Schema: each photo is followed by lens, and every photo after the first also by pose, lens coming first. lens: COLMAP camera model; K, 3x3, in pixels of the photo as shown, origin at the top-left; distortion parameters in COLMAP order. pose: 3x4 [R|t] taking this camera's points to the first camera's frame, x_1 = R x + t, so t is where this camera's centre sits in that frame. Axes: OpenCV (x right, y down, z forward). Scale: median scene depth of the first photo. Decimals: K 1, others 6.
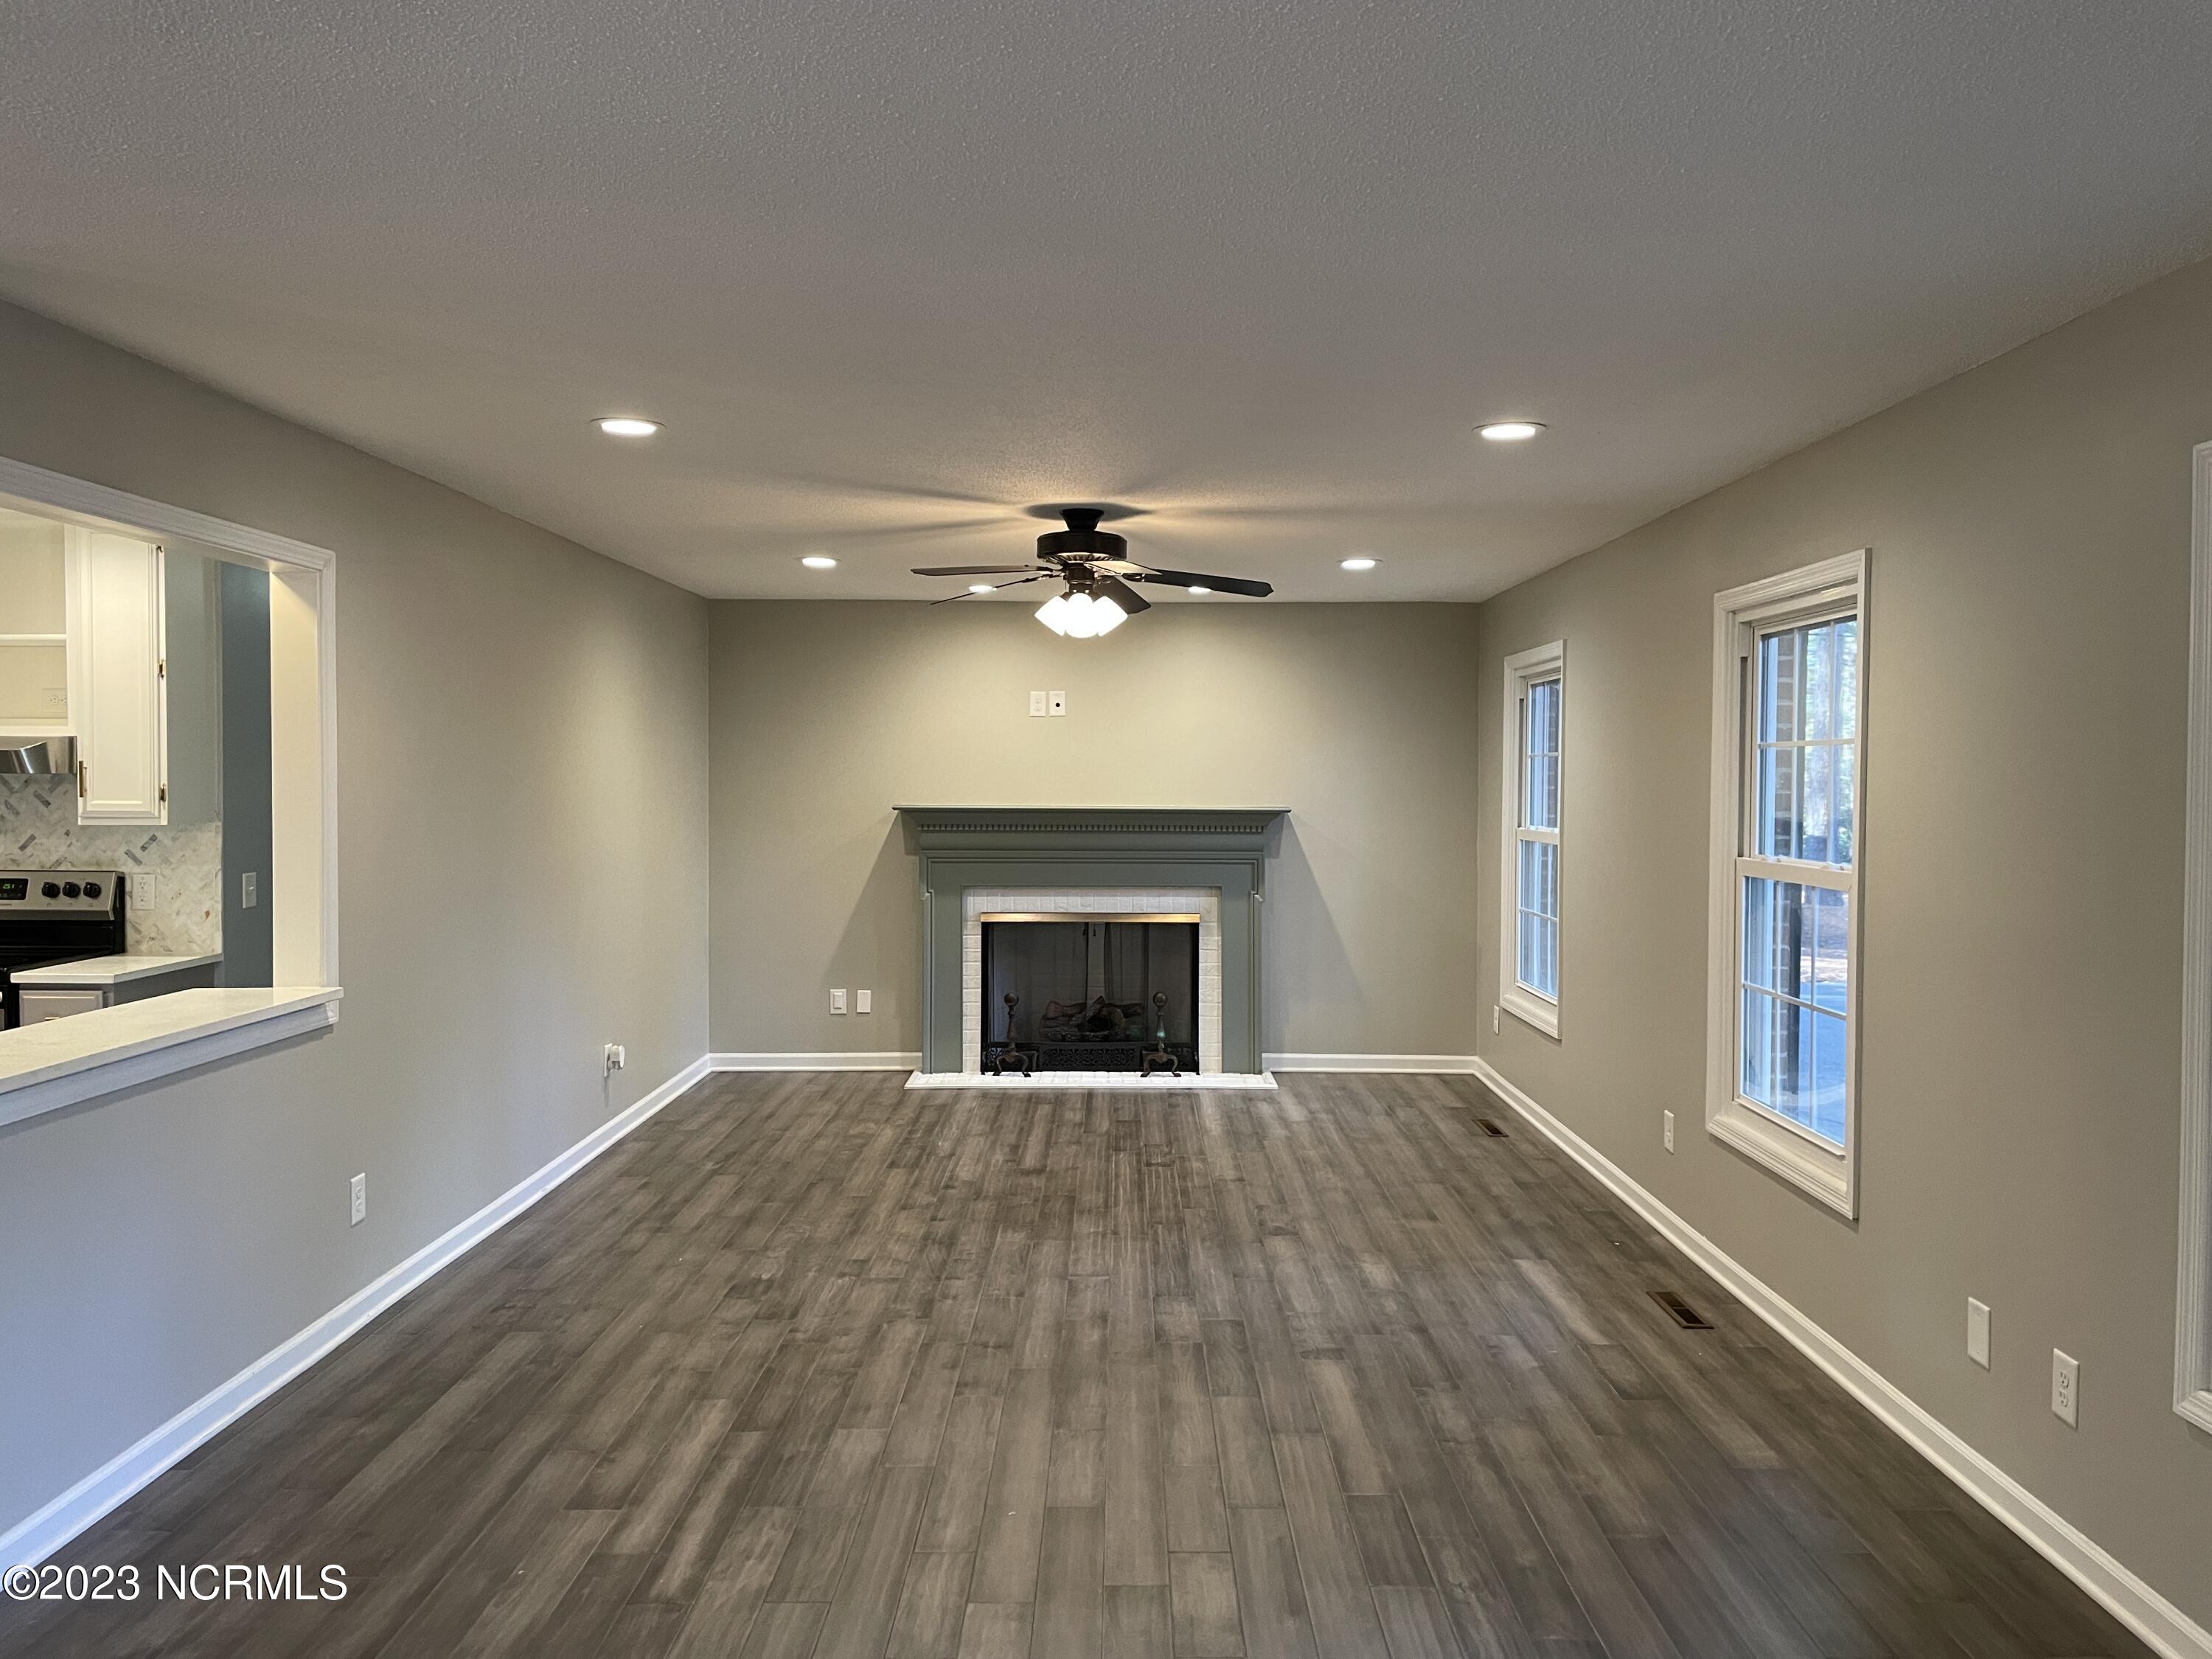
lens RADIAL K [[1666.5, 0, 1113.9], [0, 1666.5, 800.2], [0, 0, 1]] dist [0.091452, -0.110863]
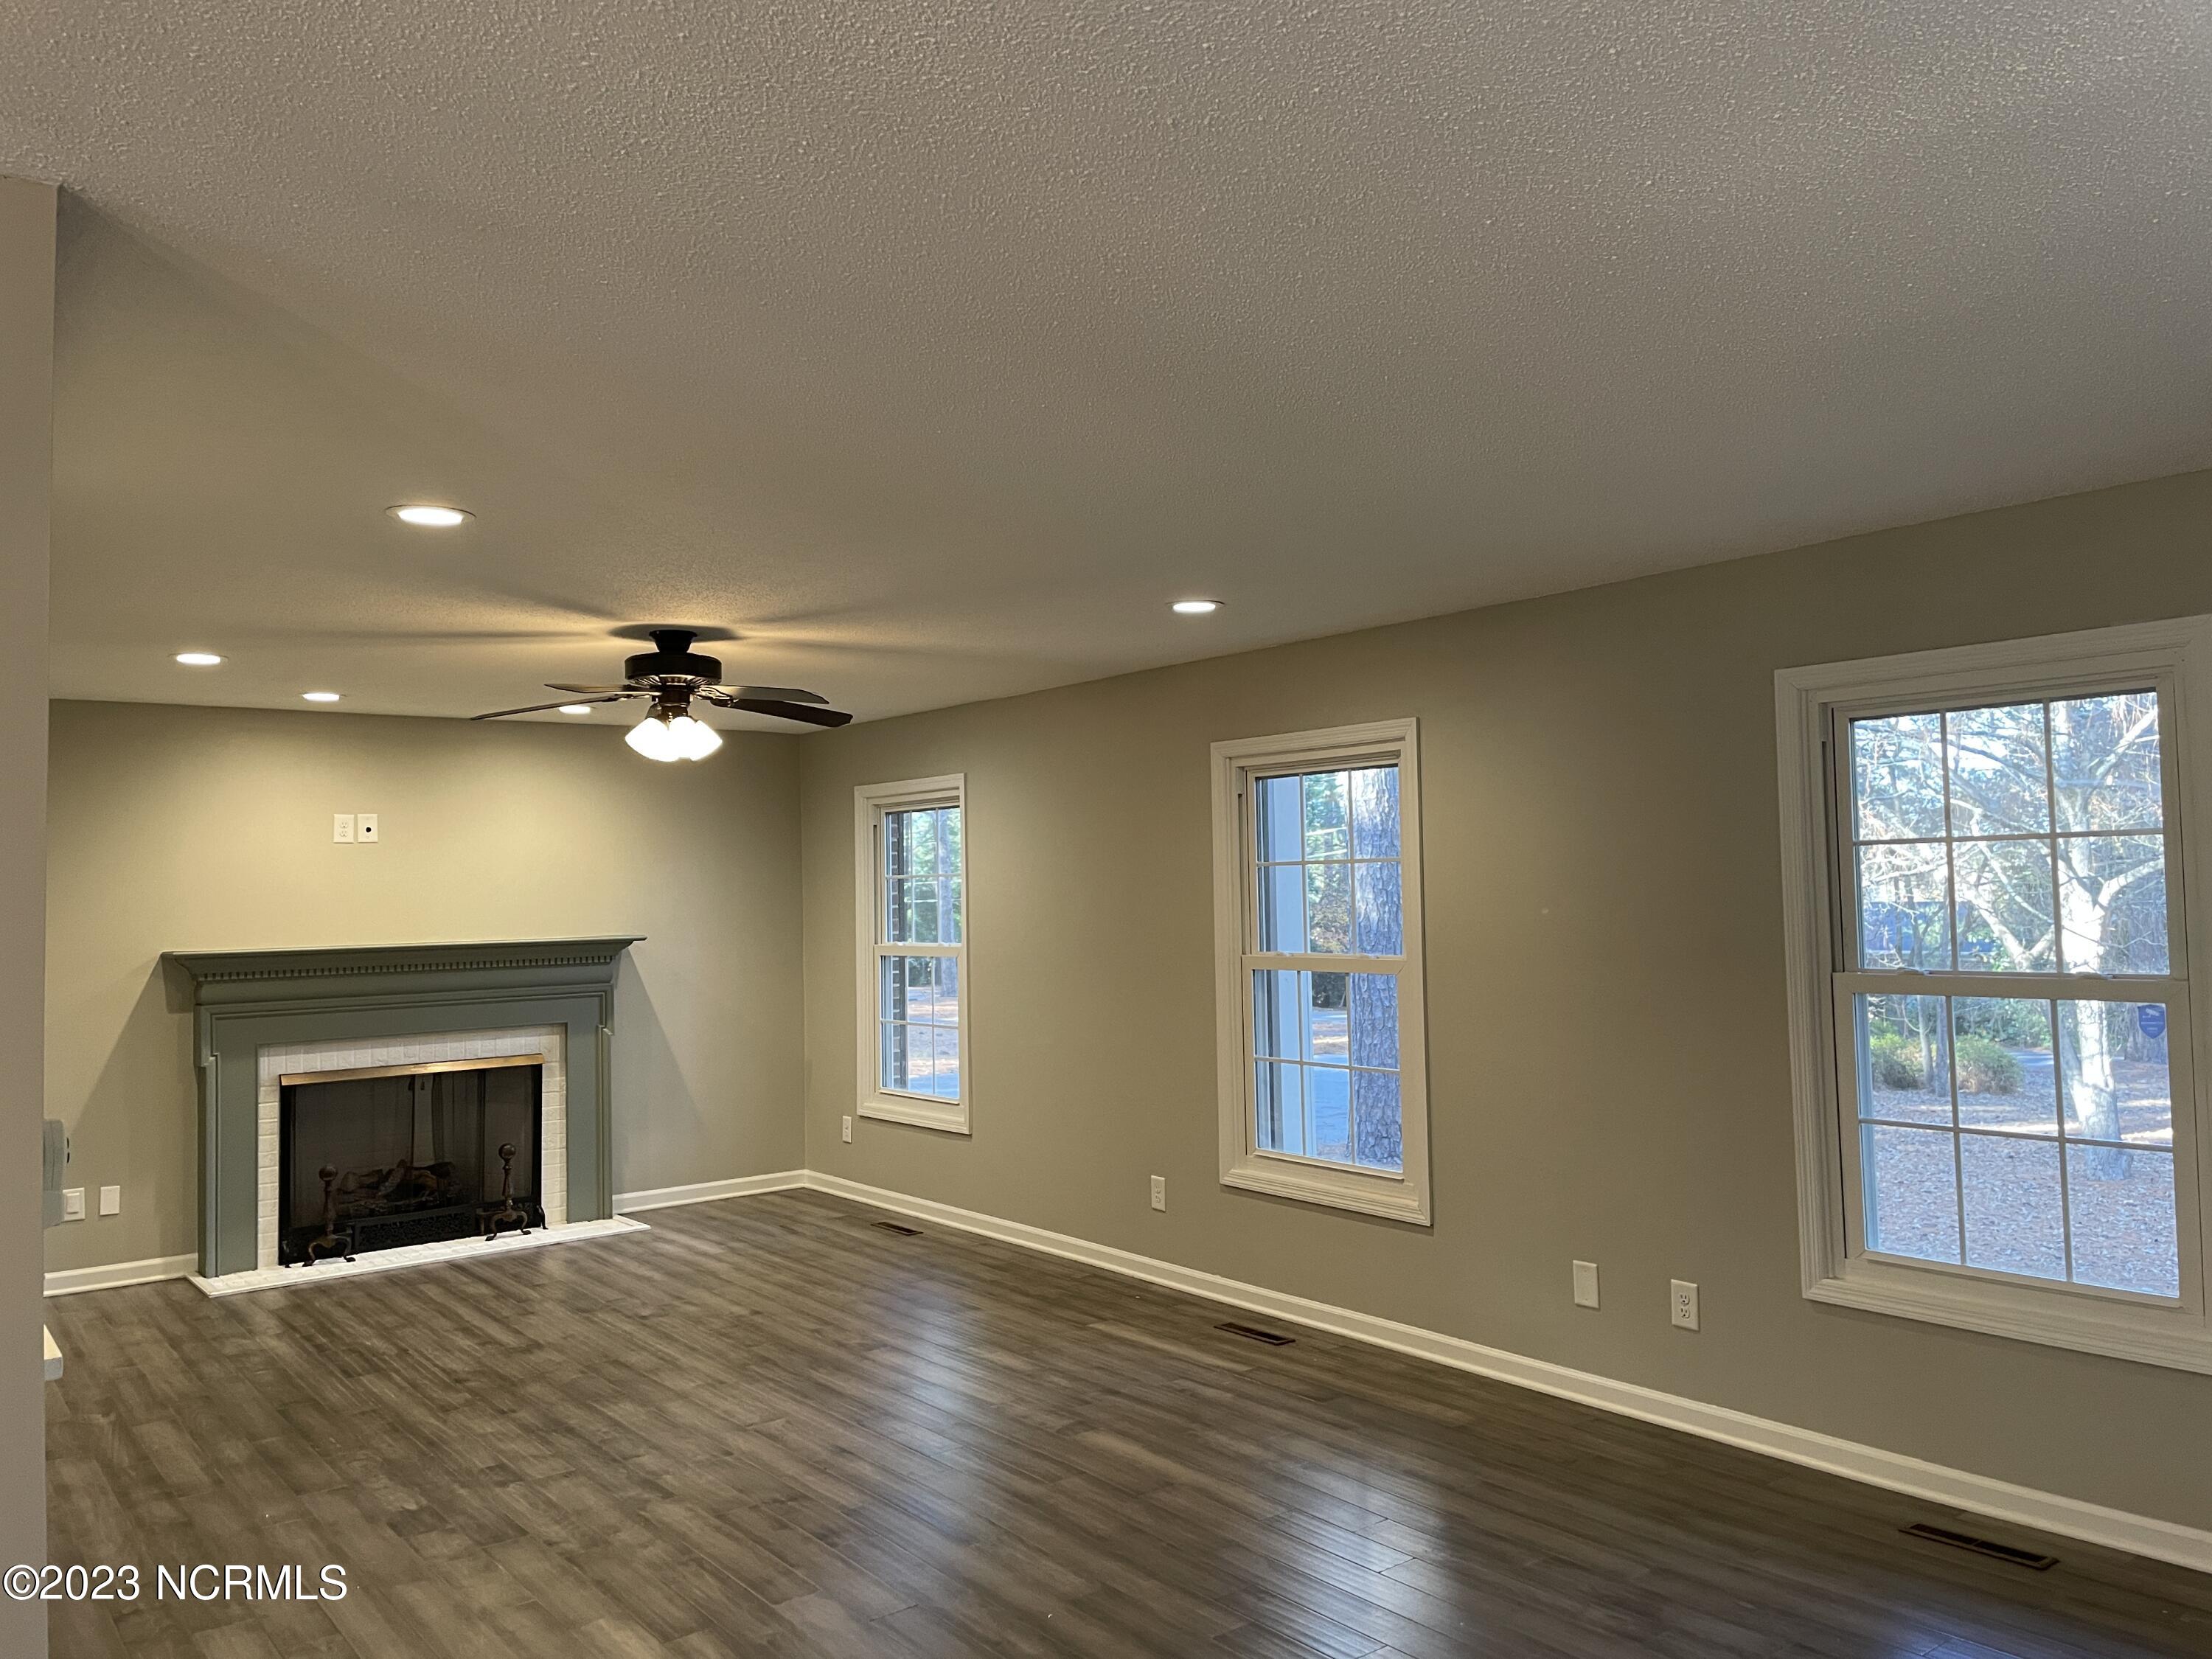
lens RADIAL K [[1666.5, 0, 1114.6], [0, 1666.5, 795.8], [0, 0, 1]] dist [0.091452, -0.110863]
pose [[0.789150, 0.012931, 0.614064, -0.457083], [0.034084, 0.997316, -0.064803, -0.006317], [-0.613254, 0.072069, 0.786591, 0.085621]]
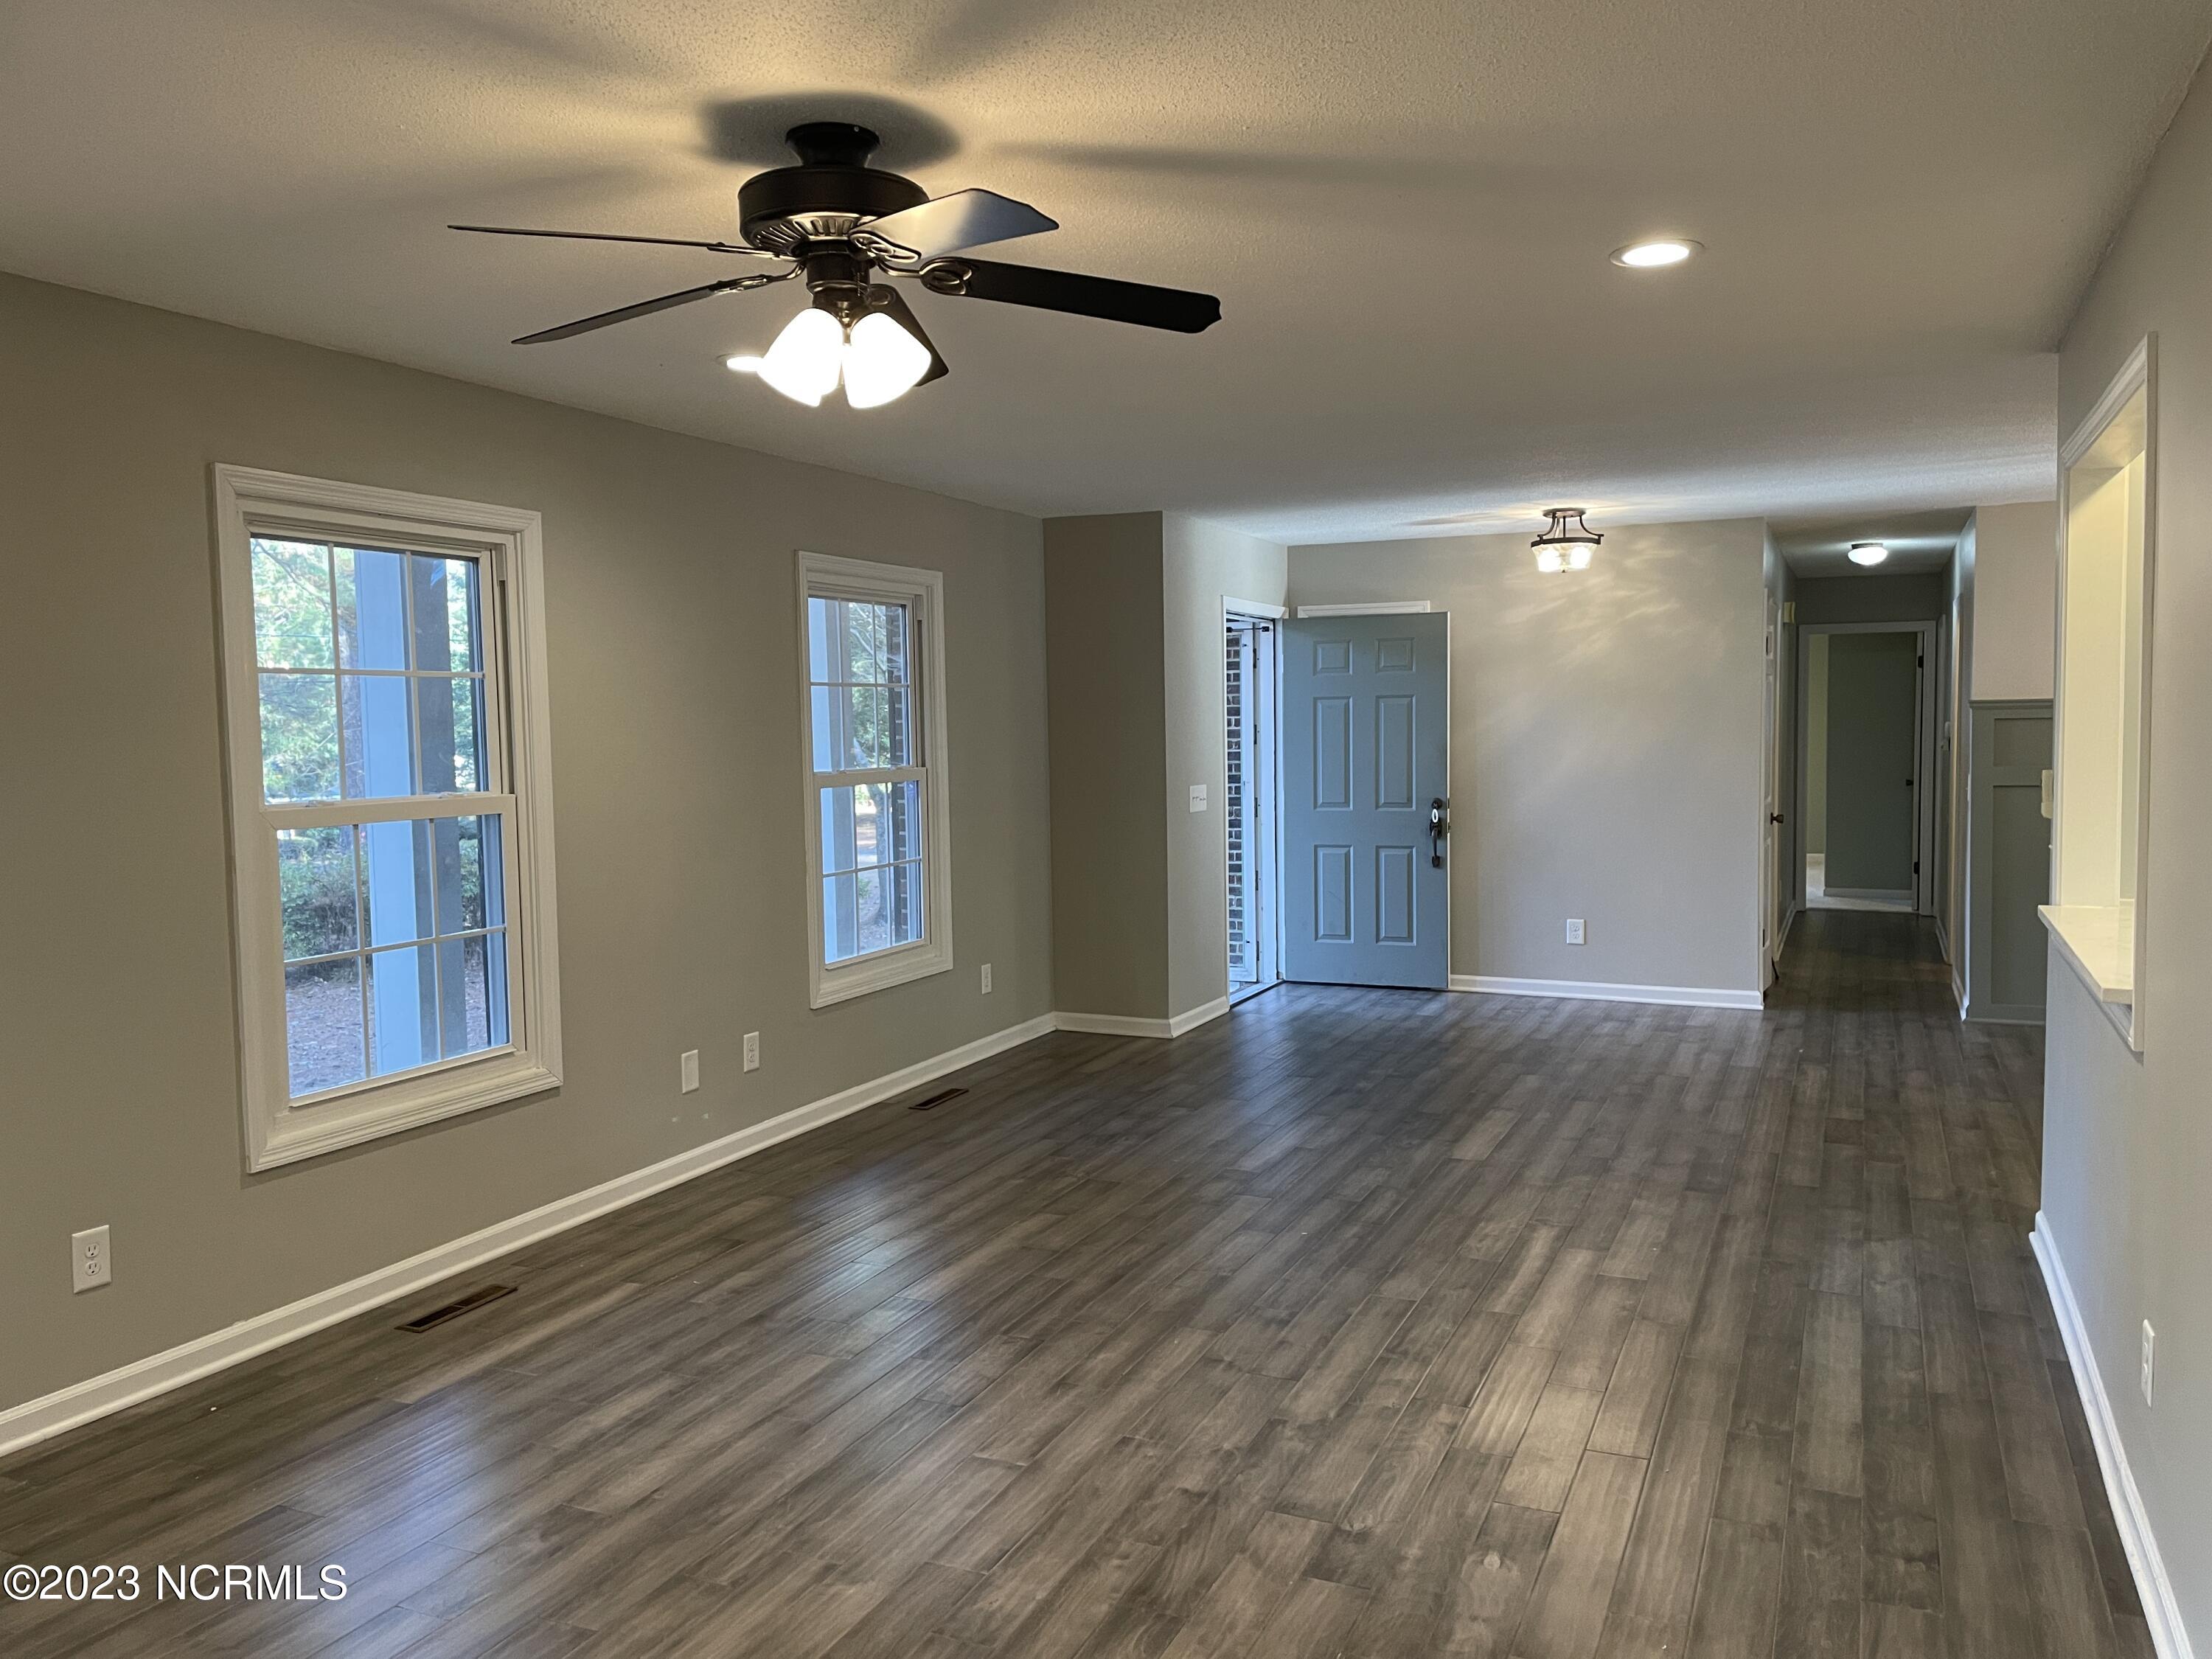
lens RADIAL K [[1666.5, 0, 1119.0], [0, 1666.5, 830.6], [0, 0, 1]] dist [0.091452, -0.110863]
pose [[-0.916078, -0.016265, 0.400669, -0.317673], [0.018182, 0.996465, 0.082021, -0.014860], [-0.400587, 0.082423, -0.912544, 1.558717]]
